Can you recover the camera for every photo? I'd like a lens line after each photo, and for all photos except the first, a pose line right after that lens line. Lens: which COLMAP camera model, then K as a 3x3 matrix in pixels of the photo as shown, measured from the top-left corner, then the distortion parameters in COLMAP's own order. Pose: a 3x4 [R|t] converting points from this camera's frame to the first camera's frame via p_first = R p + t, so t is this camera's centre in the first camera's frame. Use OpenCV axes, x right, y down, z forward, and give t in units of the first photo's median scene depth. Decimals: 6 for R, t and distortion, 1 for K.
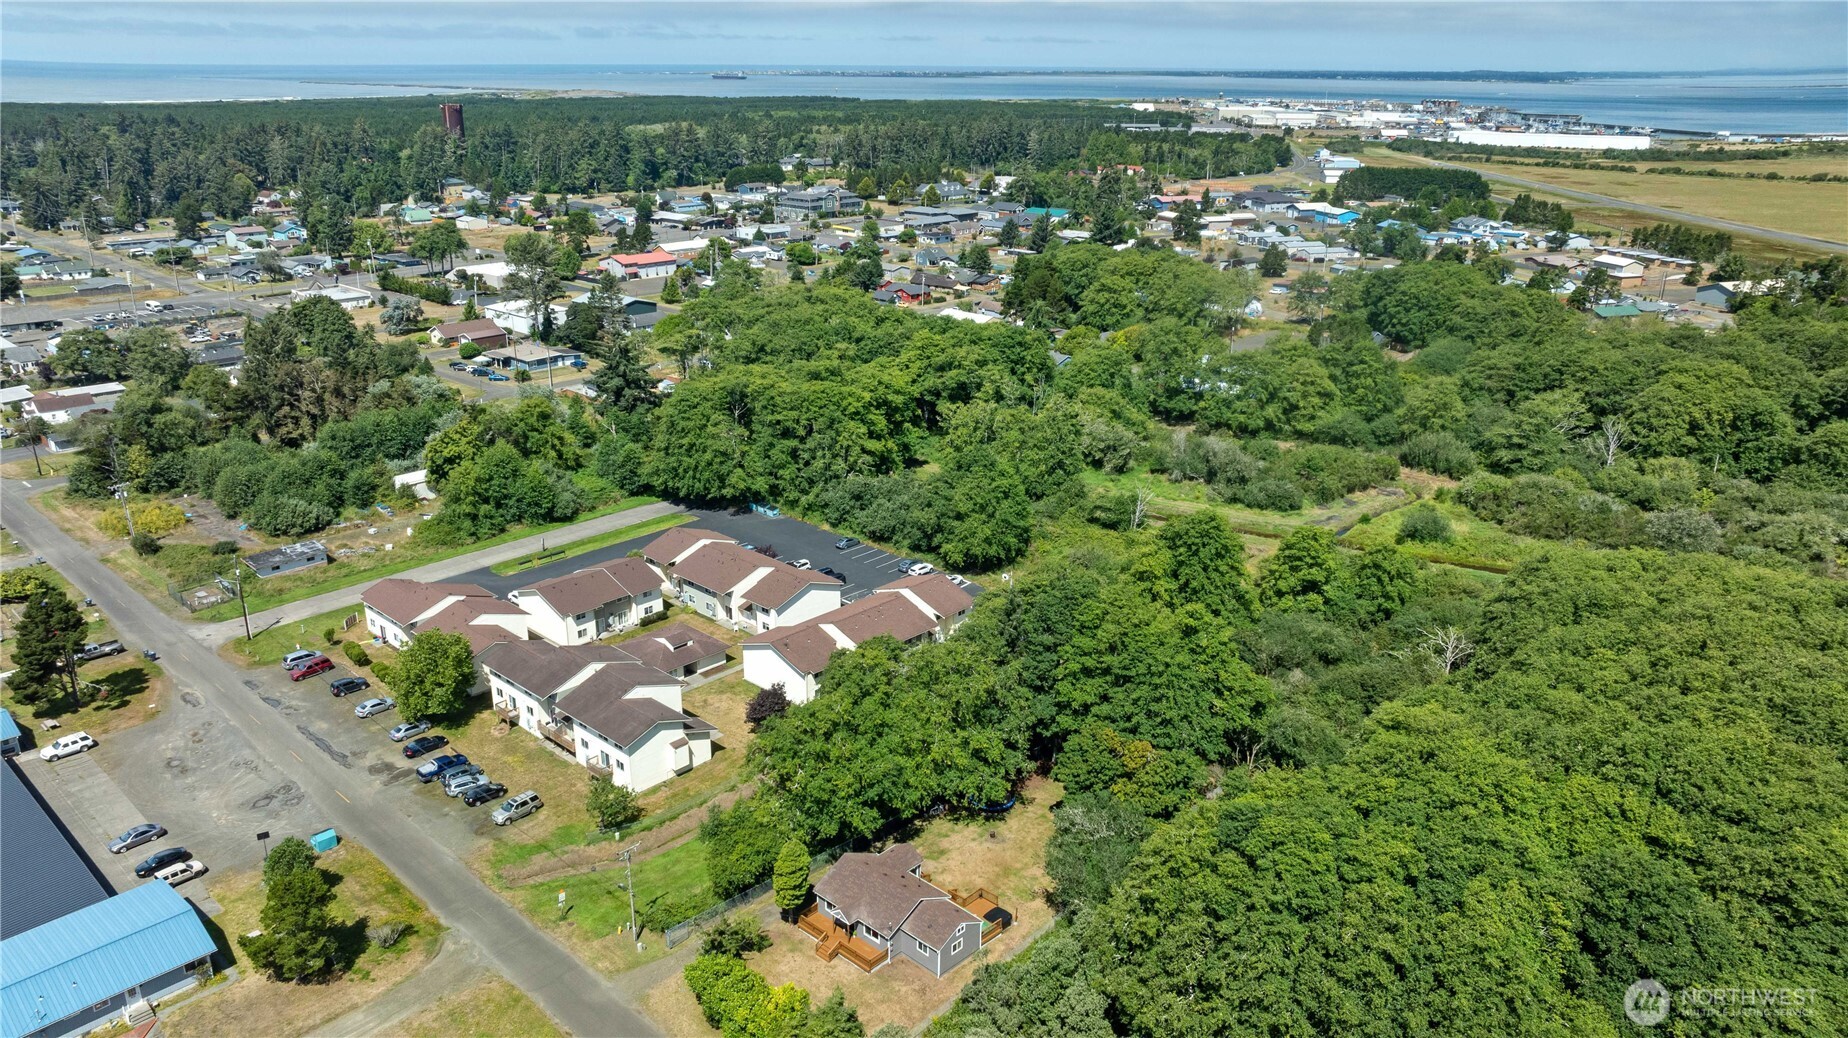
lens RADIAL K [[1286.5, 0, 924.8], [0, 1286.5, 518.3], [0, 0, 1]] dist [-0.032229, 0.021547]
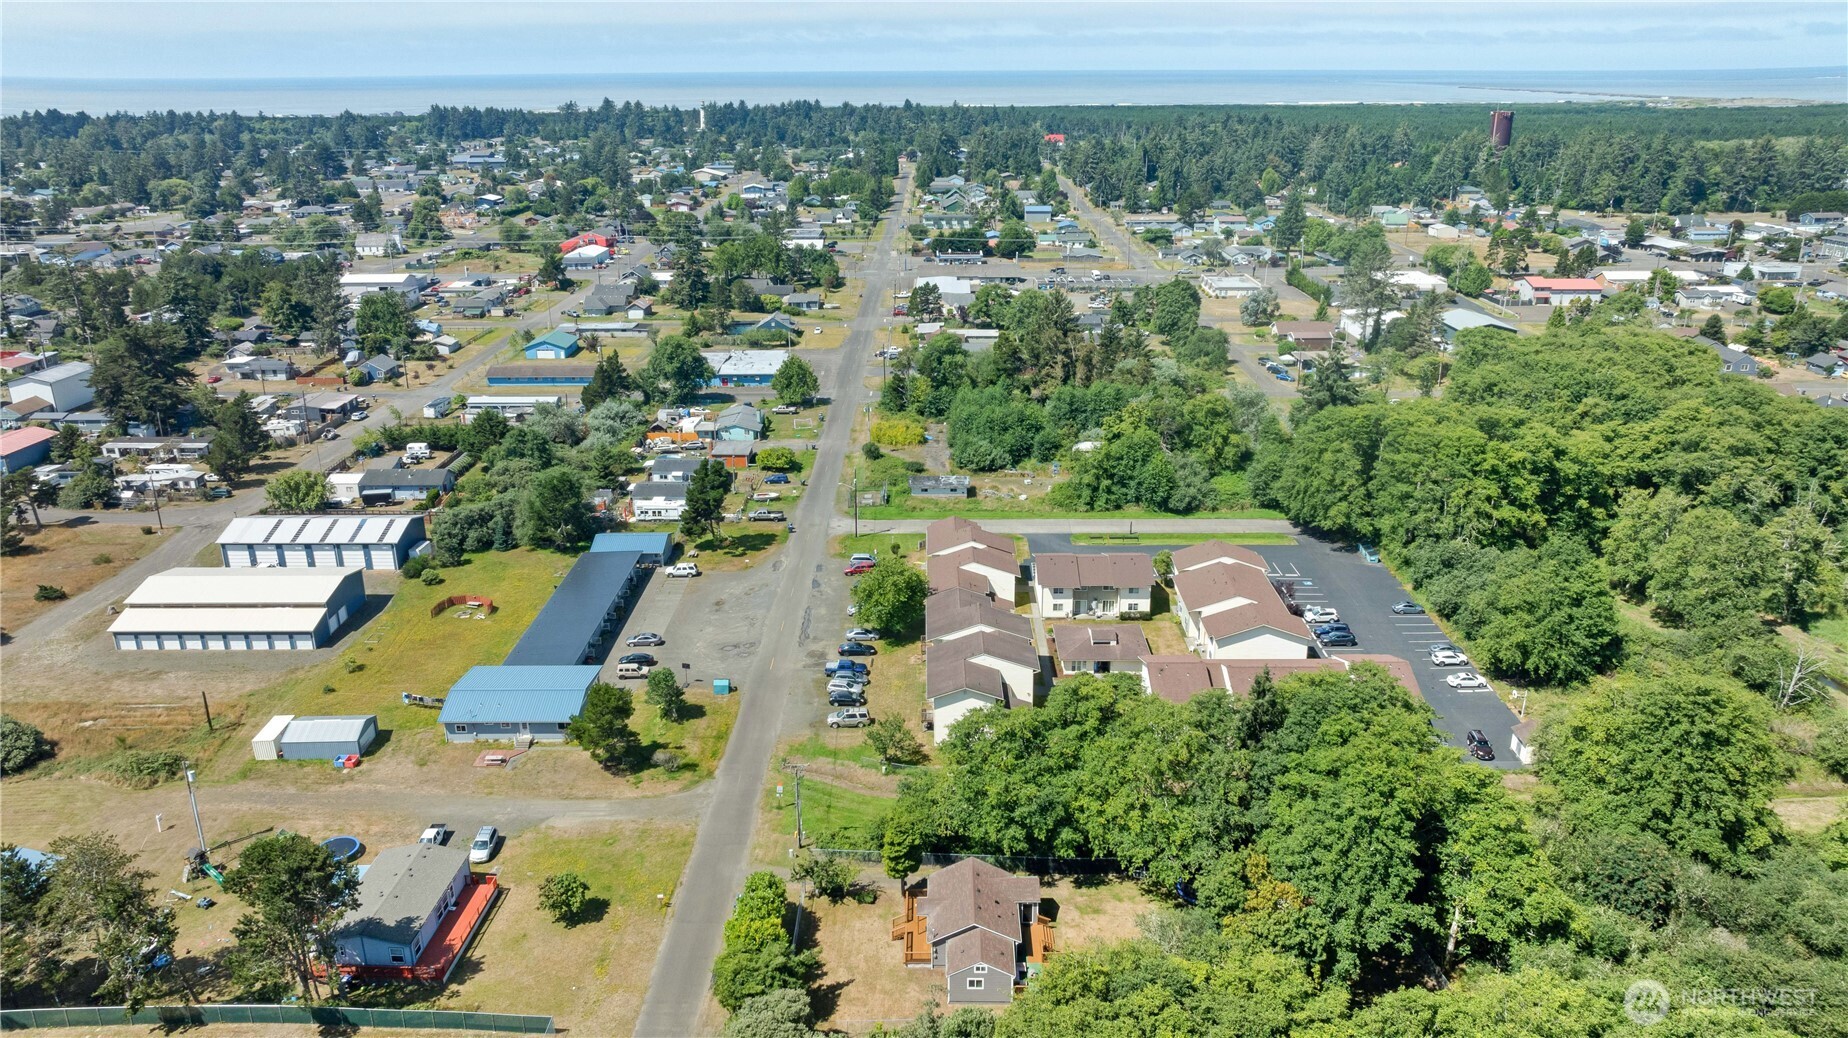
lens RADIAL K [[1286.5, 0, 927.1], [0, 1286.5, 521.5], [0, 0, 1]] dist [-0.032229, 0.021547]
pose [[0.683521, 0.234900, -0.691101, 0.292423], [-0.236191, 0.967043, 0.095090, -0.042026], [0.690661, 0.098236, 0.716476, 0.127167]]
